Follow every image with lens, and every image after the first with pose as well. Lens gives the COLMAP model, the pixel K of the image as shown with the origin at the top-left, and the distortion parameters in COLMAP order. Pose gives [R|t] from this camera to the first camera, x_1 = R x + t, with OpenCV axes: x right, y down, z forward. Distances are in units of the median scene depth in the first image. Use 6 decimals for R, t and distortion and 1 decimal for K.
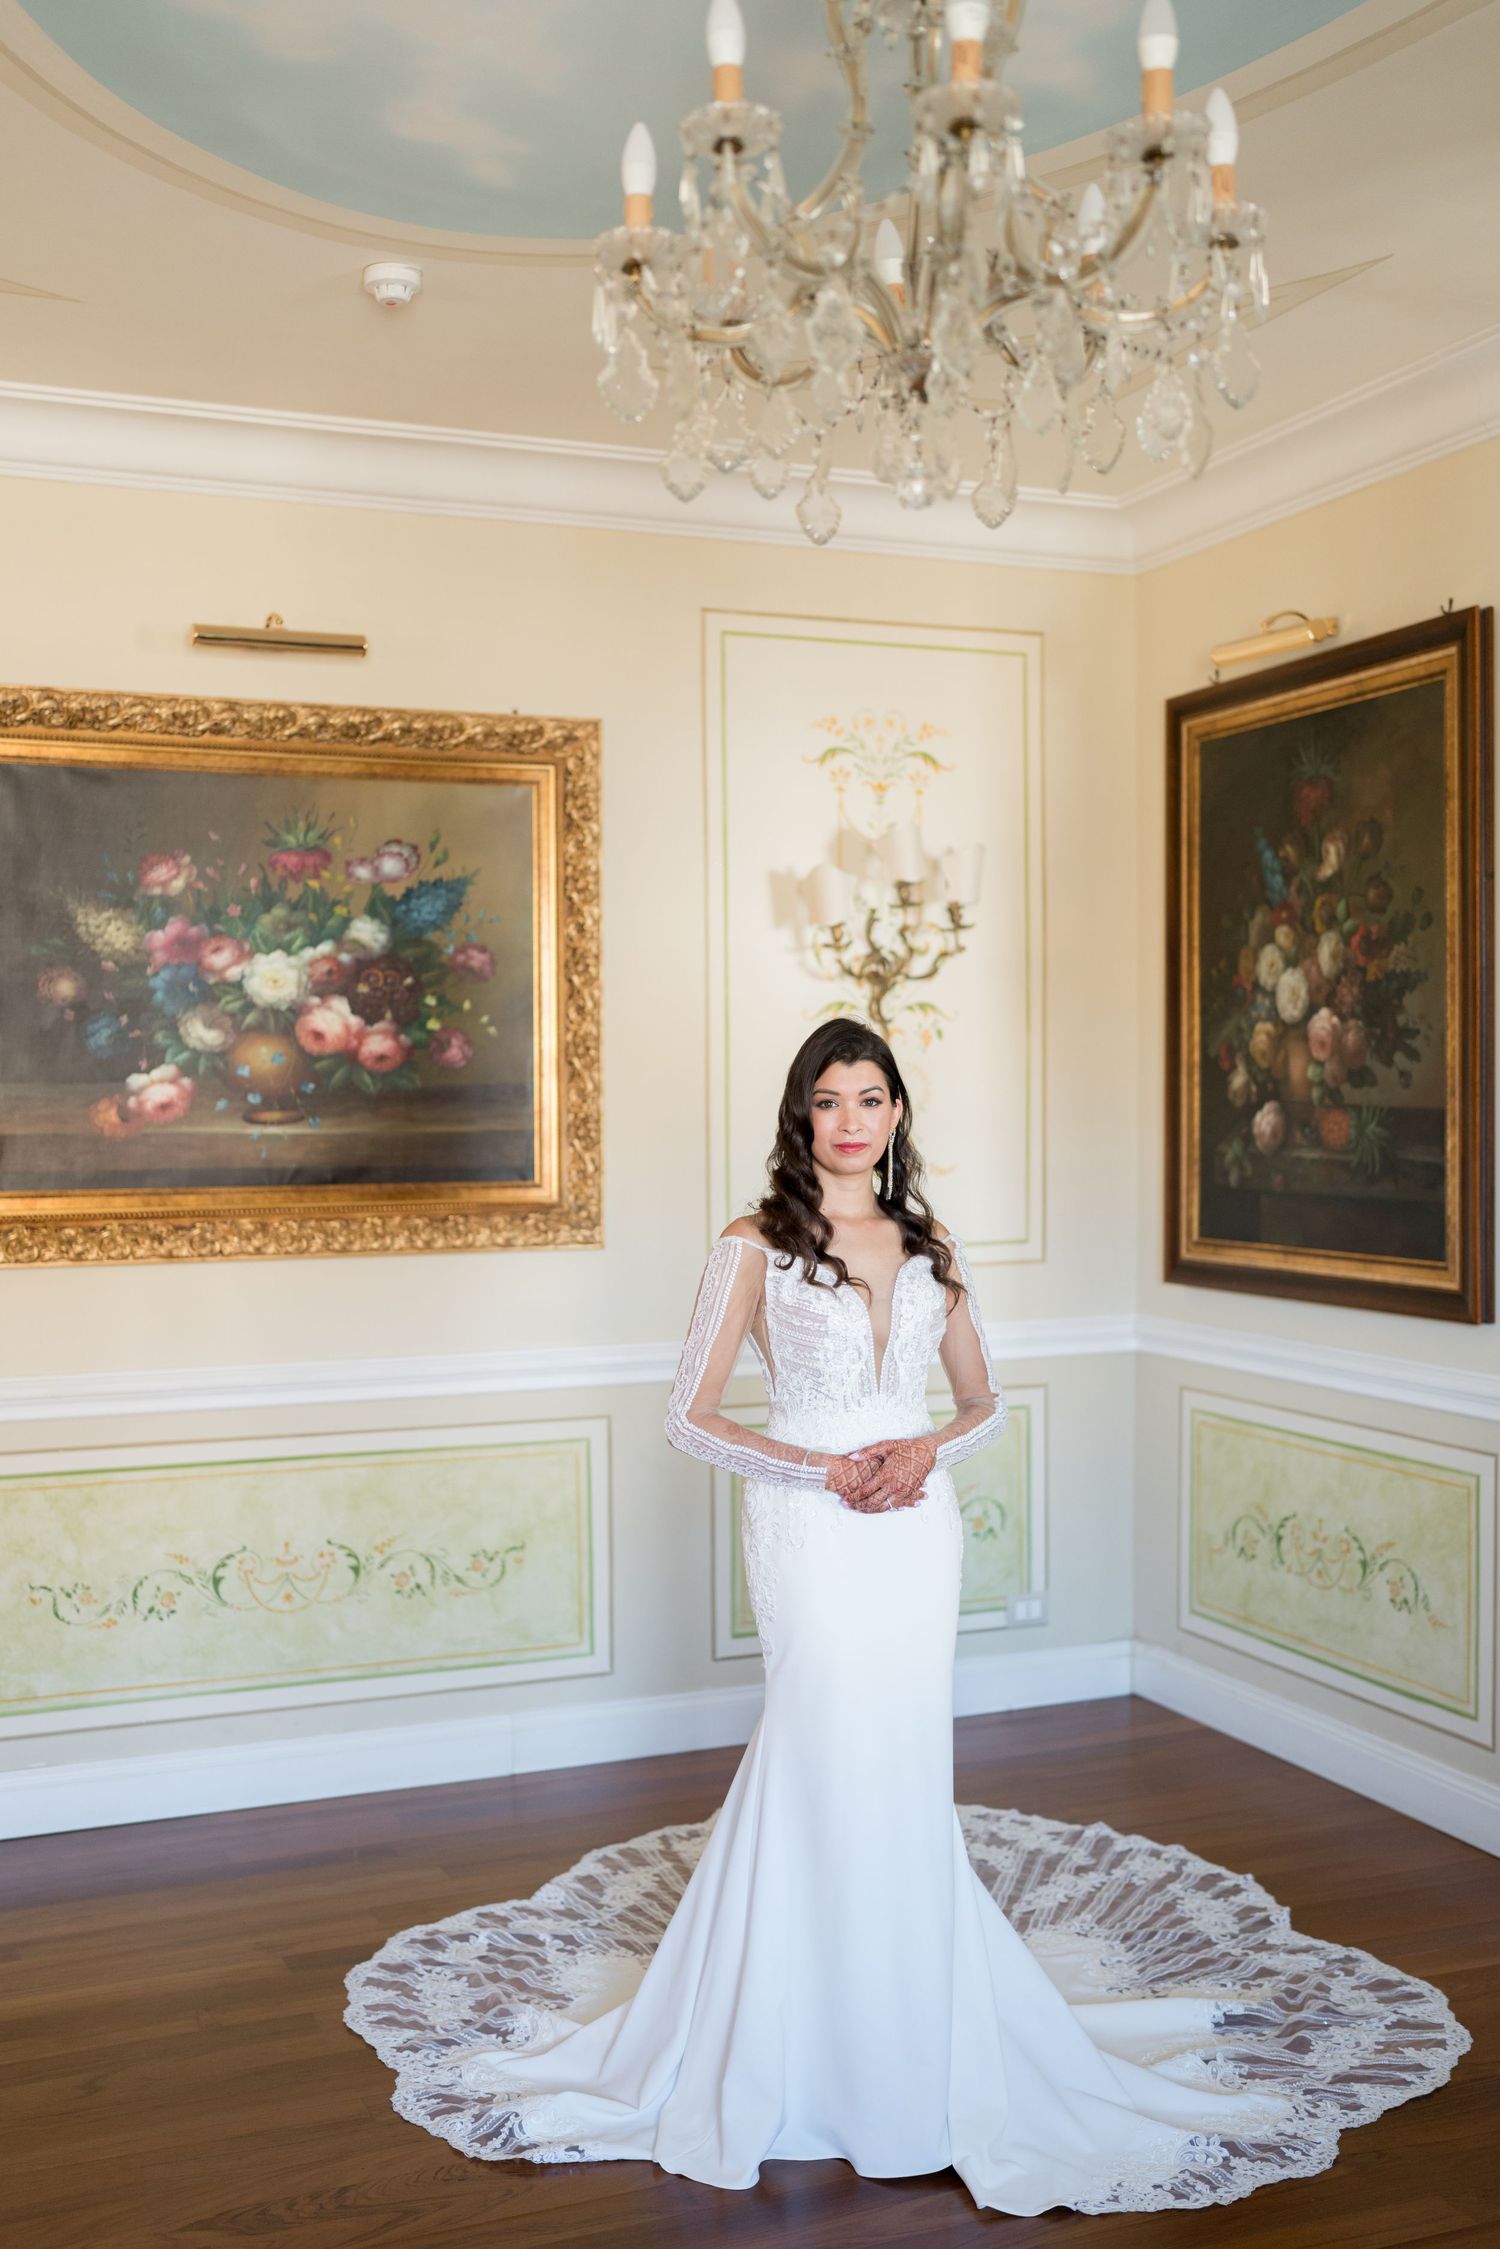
lens RADIAL K [[2437.0, 0, 701.5], [0, 2437.0, 1217.1], [0, 0, 1]] dist [-0.012275, 0.000000]
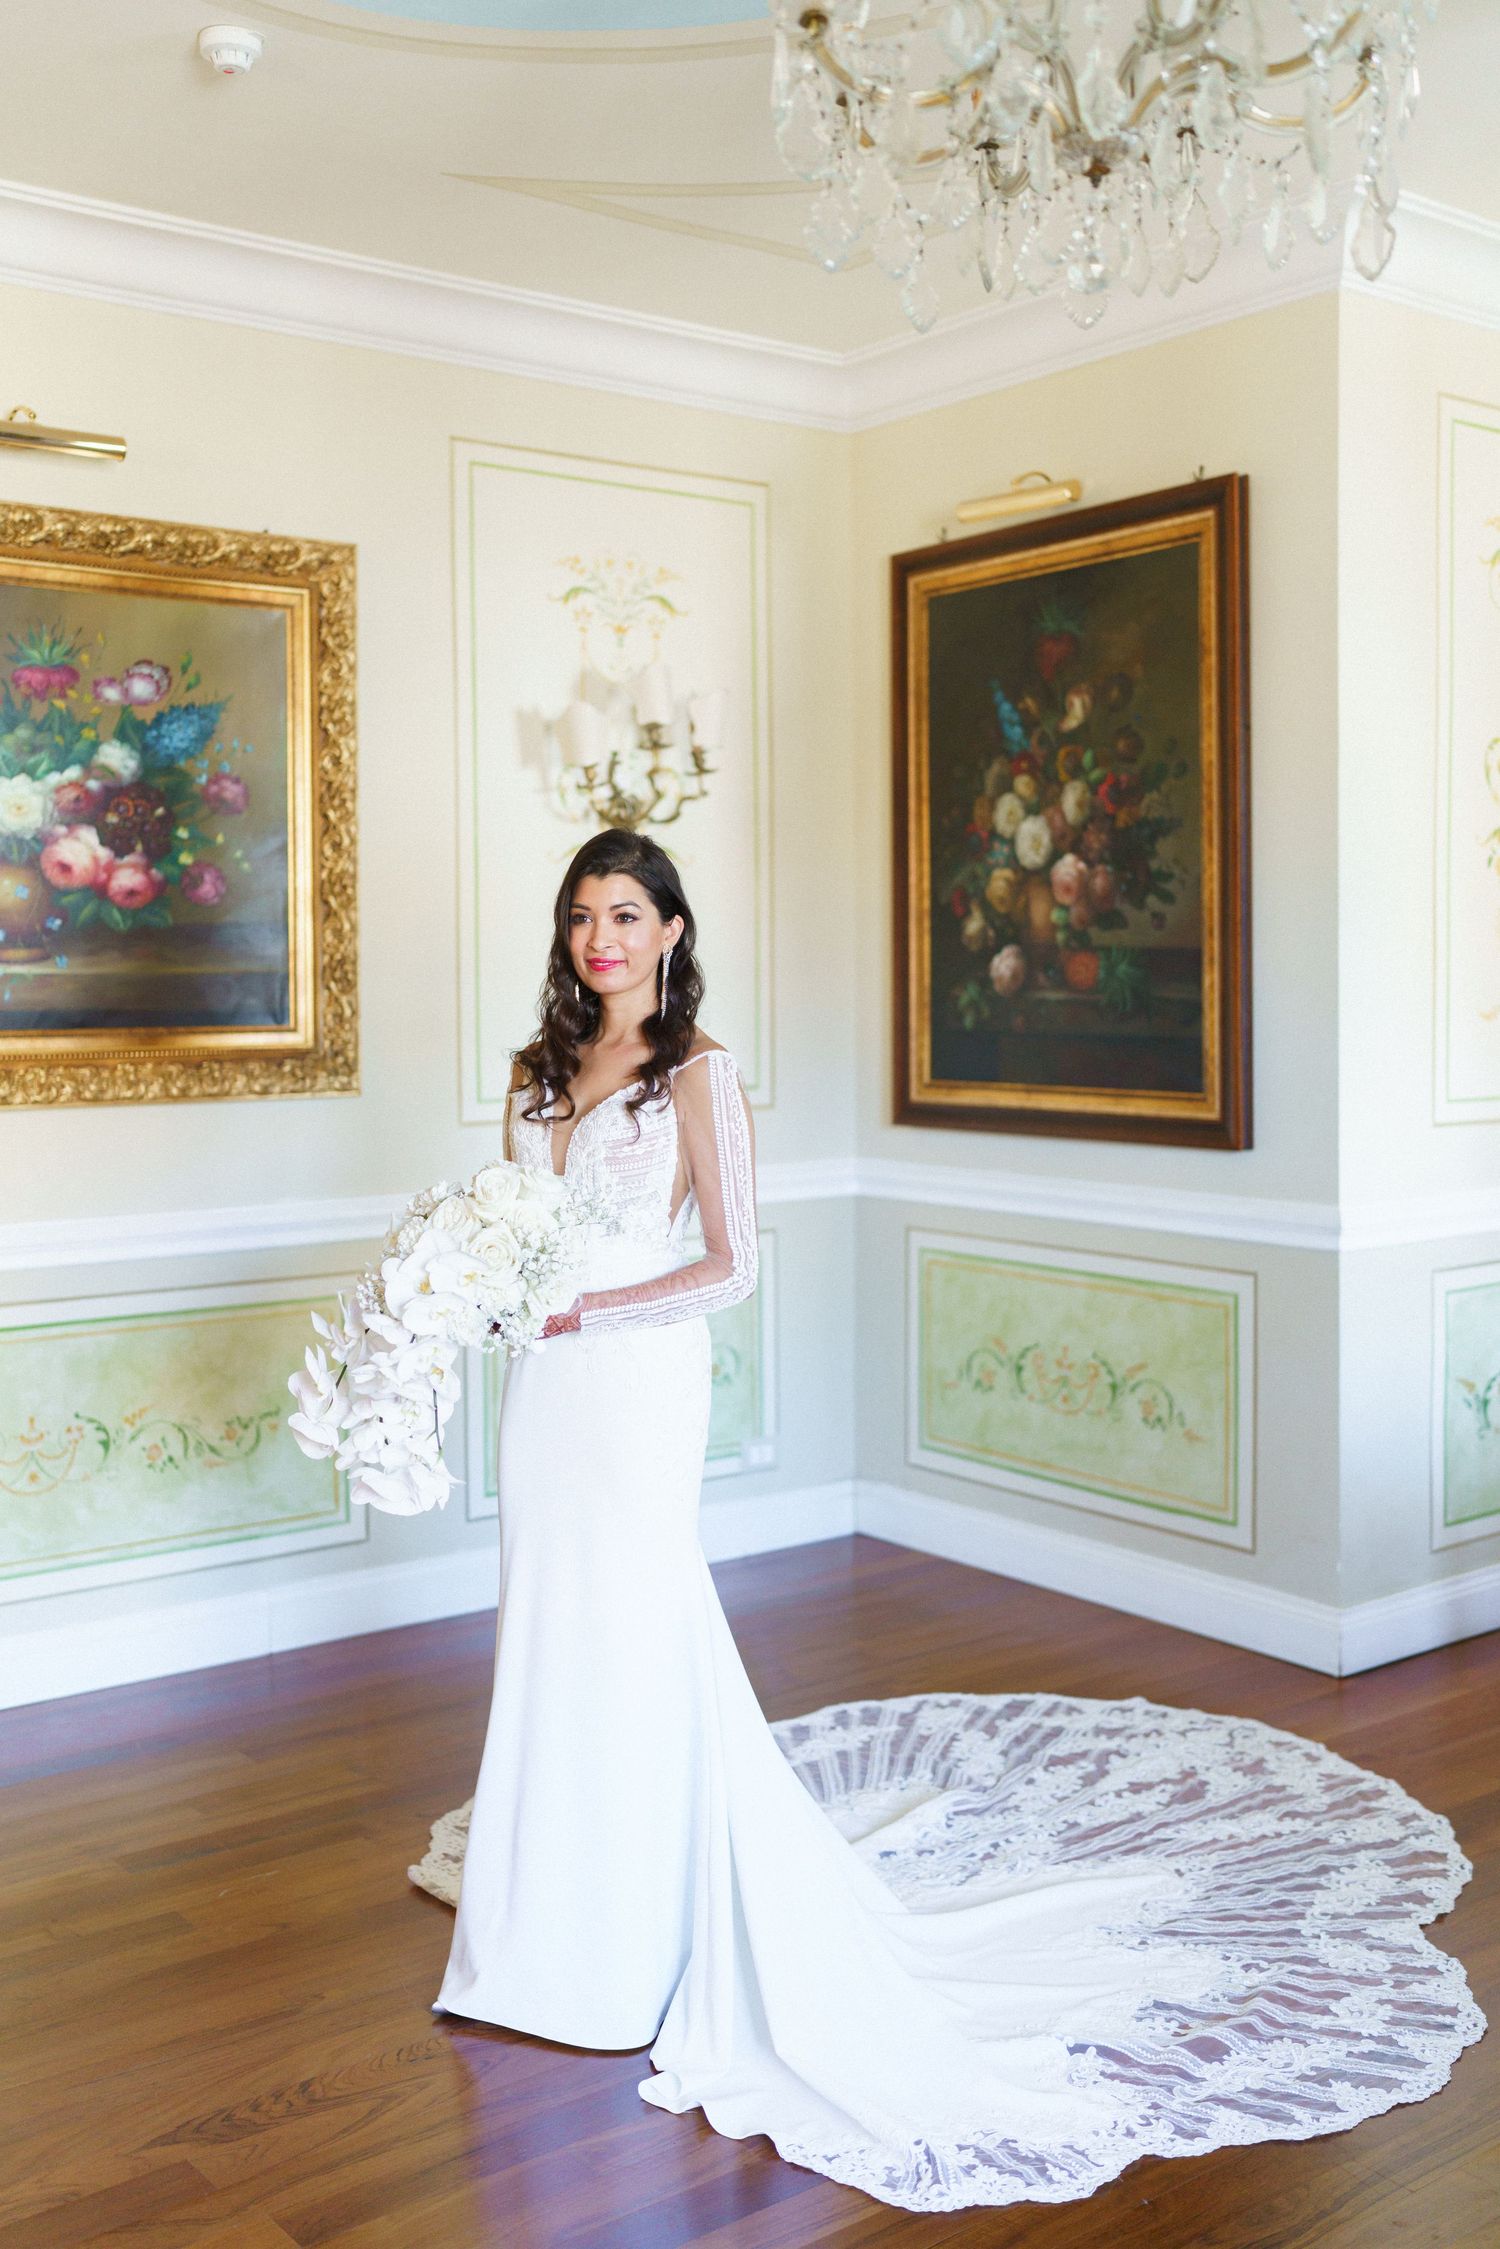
lens RADIAL K [[2437.0, 0, 781.0], [0, 2437.0, 1092.3], [0, 0, 1]] dist [-0.012275, 0.000000]
pose [[0.959946, -0.012516, 0.279906, -0.153419], [0.015022, 0.999864, -0.006811, 0.020851], [-0.279783, 0.010743, 0.960003, 0.035598]]
